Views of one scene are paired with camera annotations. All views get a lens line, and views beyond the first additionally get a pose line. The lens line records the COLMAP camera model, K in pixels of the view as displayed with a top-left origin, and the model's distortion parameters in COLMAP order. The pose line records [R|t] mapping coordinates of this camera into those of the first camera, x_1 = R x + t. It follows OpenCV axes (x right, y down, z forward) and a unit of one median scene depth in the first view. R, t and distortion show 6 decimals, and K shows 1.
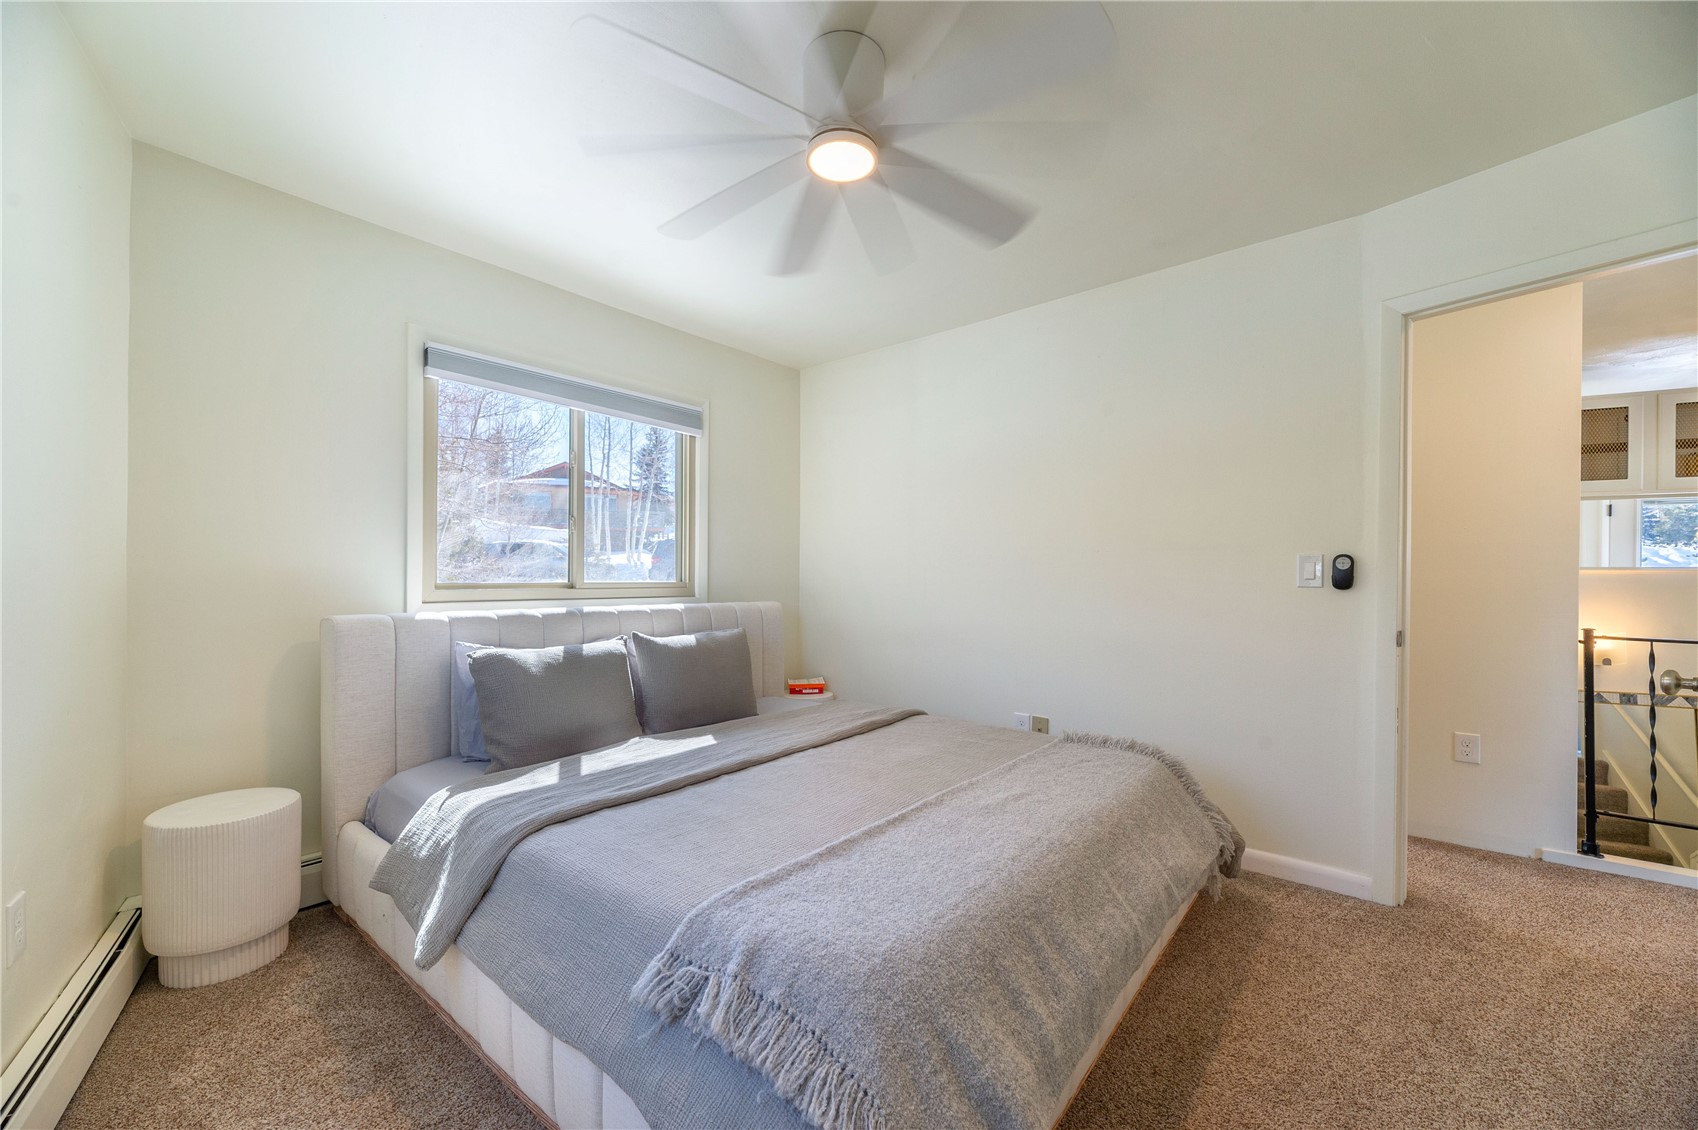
lens RADIAL K [[682.2, 0, 844.9], [0, 682.2, 569.4], [0, 0, 1]] dist [-0.002101, -0.000084]
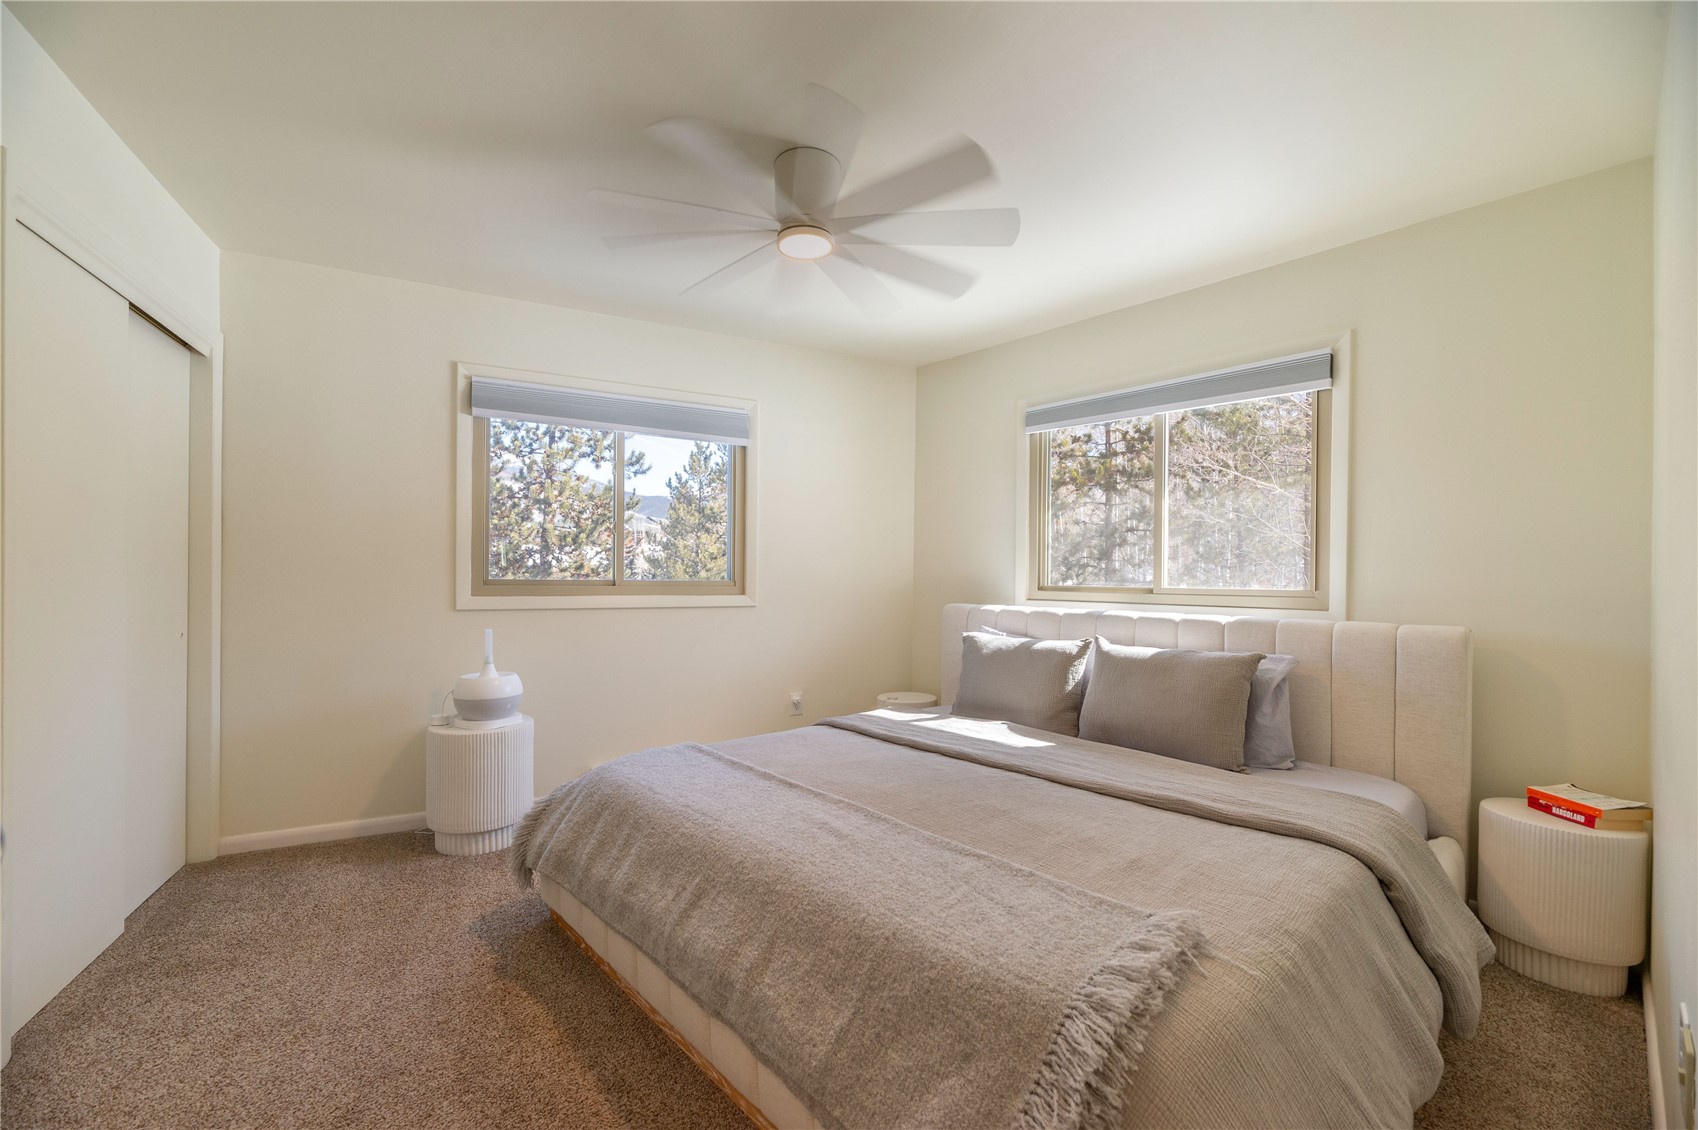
lens RADIAL K [[682.2, 0, 806.1], [0, 682.2, 581.1], [0, 0, 1]] dist [-0.002101, -0.000084]
pose [[-0.172616, 0.001078, -0.984989, 0.840782], [-0.000058, 0.999999, 0.001104, 0.011437], [0.984989, 0.000247, -0.172616, 0.843596]]
